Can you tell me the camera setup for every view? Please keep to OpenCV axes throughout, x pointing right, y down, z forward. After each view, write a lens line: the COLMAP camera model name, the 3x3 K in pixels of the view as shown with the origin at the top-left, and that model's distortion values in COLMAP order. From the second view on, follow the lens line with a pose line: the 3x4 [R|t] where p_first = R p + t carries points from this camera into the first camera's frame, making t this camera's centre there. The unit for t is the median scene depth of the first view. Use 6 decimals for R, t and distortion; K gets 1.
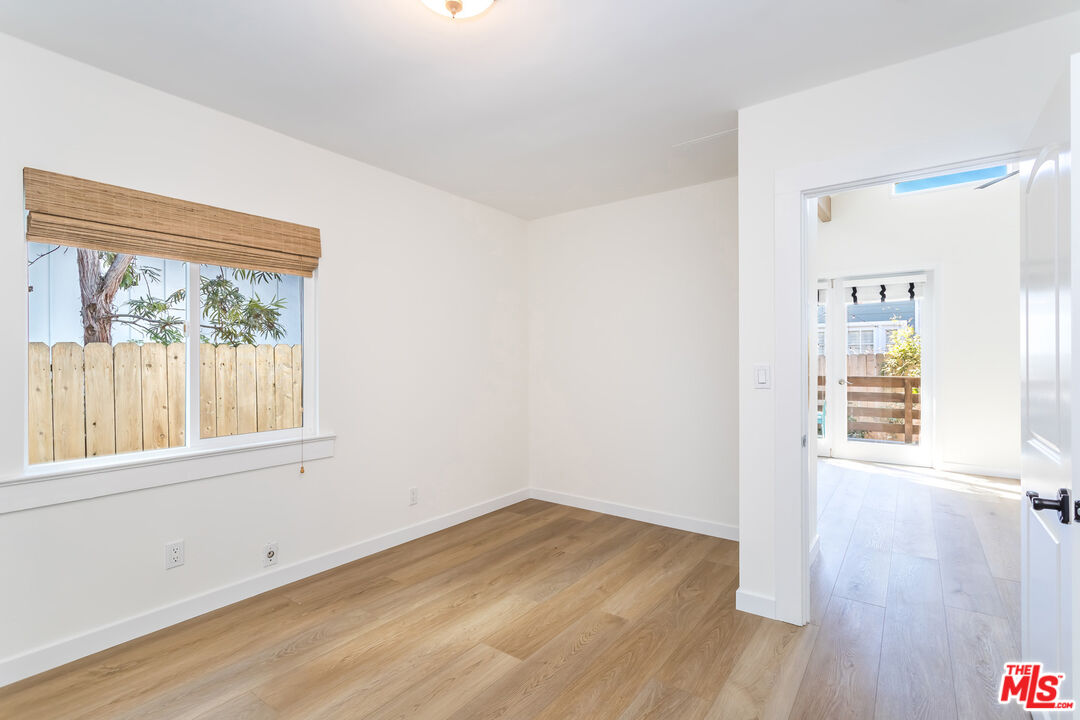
lens RADIAL K [[506.6, 0, 543.2], [0, 506.6, 358.5], [0, 0, 1]] dist [-0.001239, 0.001044]
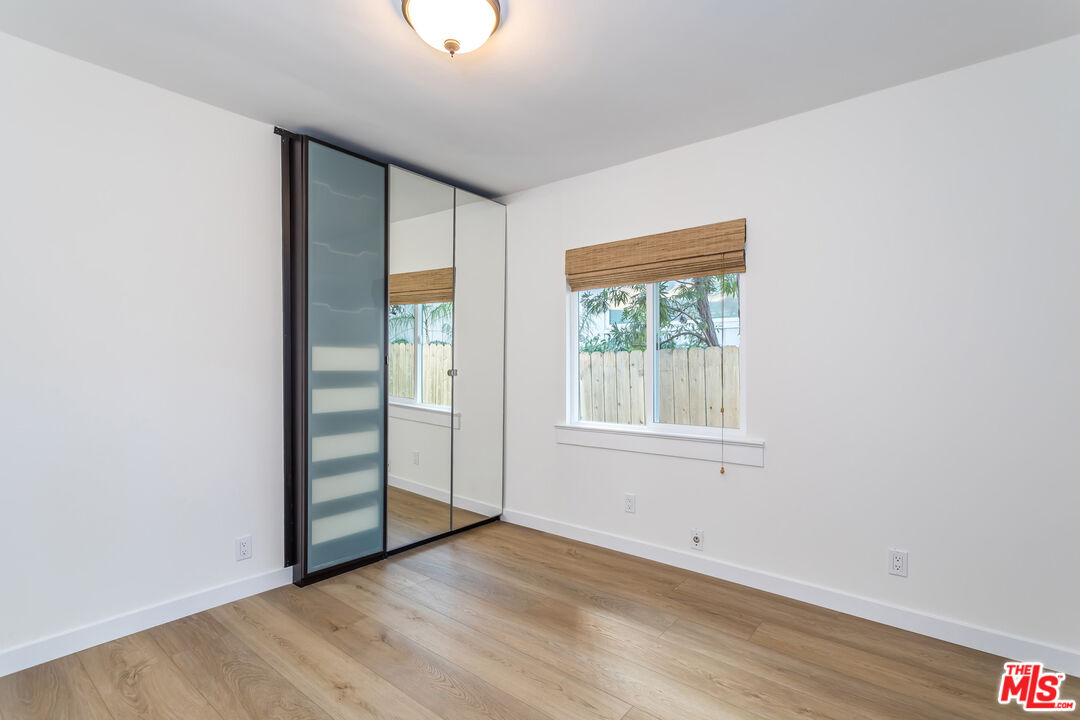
lens RADIAL K [[514.2, 0, 539.5], [0, 514.2, 370.3], [0, 0, 1]] dist [0.000369, 0.000485]
pose [[-0.055917, 0.019177, -0.998251, 0.570807], [0.003536, 0.999813, 0.019009, 0.004356], [0.998429, -0.002467, -0.055974, 0.732704]]
